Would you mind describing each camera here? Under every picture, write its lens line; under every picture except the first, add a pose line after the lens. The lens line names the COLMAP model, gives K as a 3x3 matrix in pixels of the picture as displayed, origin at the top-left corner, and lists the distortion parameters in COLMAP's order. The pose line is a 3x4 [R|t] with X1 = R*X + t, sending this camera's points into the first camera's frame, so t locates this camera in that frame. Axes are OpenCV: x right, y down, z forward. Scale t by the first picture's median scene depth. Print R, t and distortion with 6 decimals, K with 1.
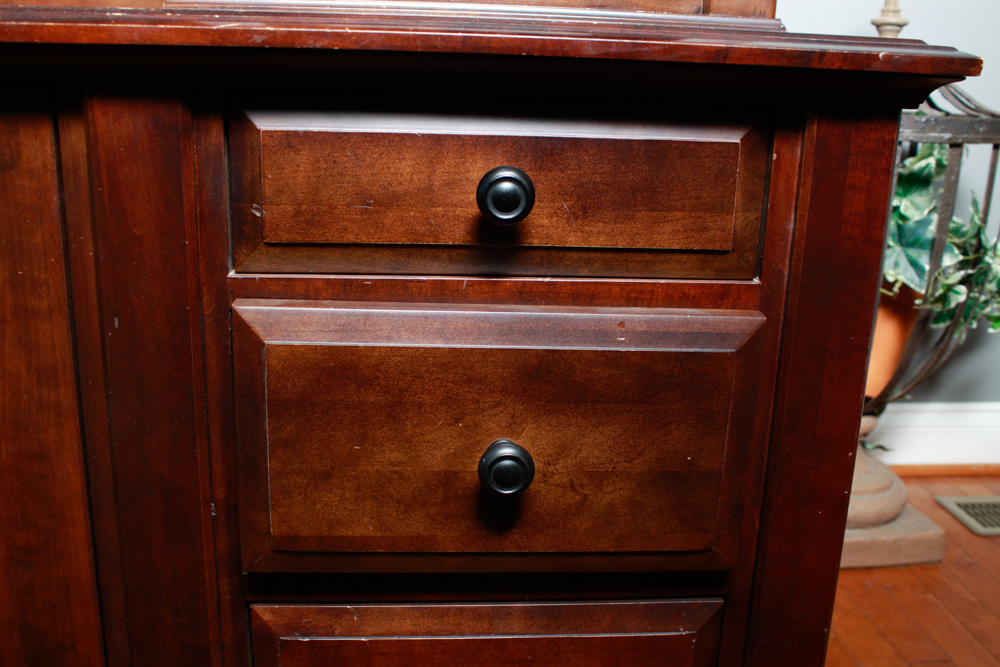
lens RADIAL K [[1017.7, 0, 500.0], [0, 1017.7, 333.5], [0, 0, 1]] dist [-0.136450, 0.197250]
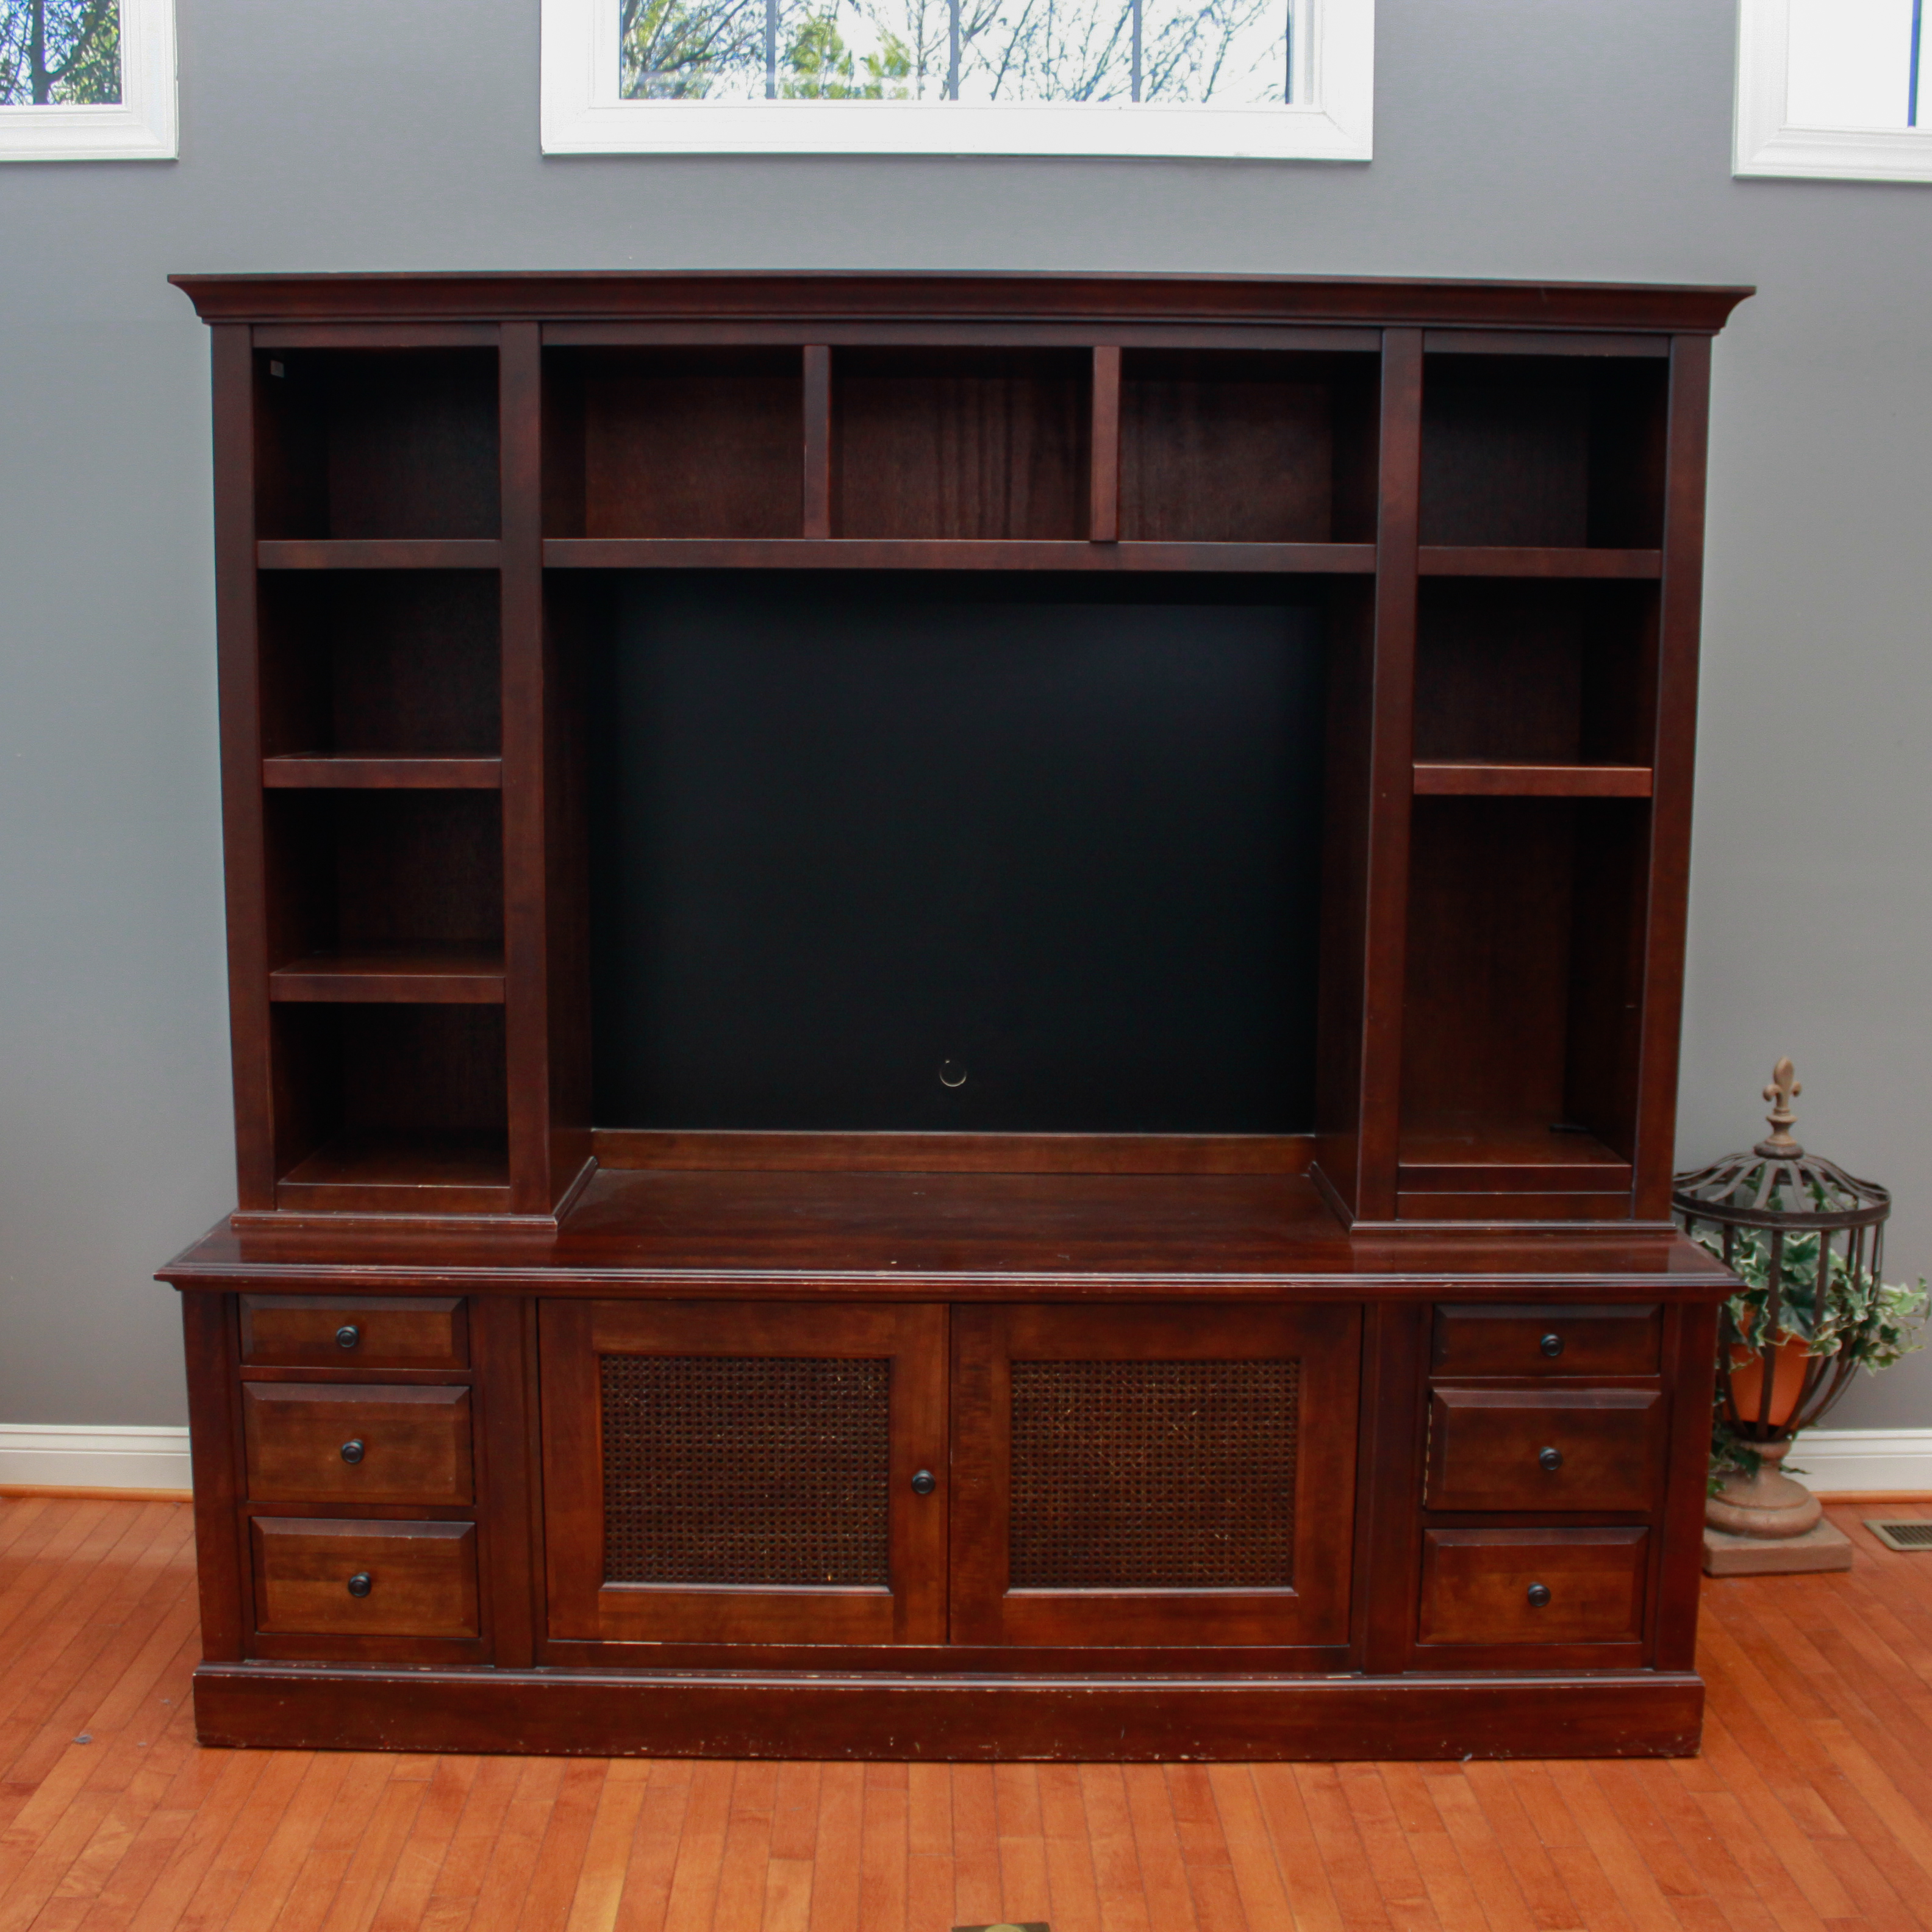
lens RADIAL K [[2245.8, 0, 966.0], [0, 2245.8, 966.0], [0, 0, 1]] dist [-0.126146, 0.054619]
pose [[0.995432, -0.013969, -0.094445, -0.818055], [0.000661, 0.990223, -0.139494, -0.275342], [0.095470, 0.138794, 0.985709, -4.214898]]
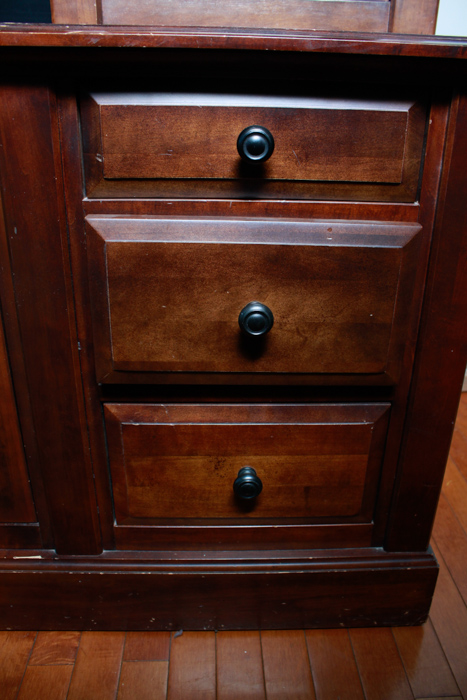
lens RADIAL K [[595.2, 0, 237.3], [0, 595.2, 328.3], [0, 0, 1]] dist [-0.157328, 0.174343]
pose [[0.998928, 0.005693, -0.045945, 0.018962], [-0.000002, 0.992416, 0.122925, 0.030367], [0.046296, -0.122794, 0.991352, 0.064322]]
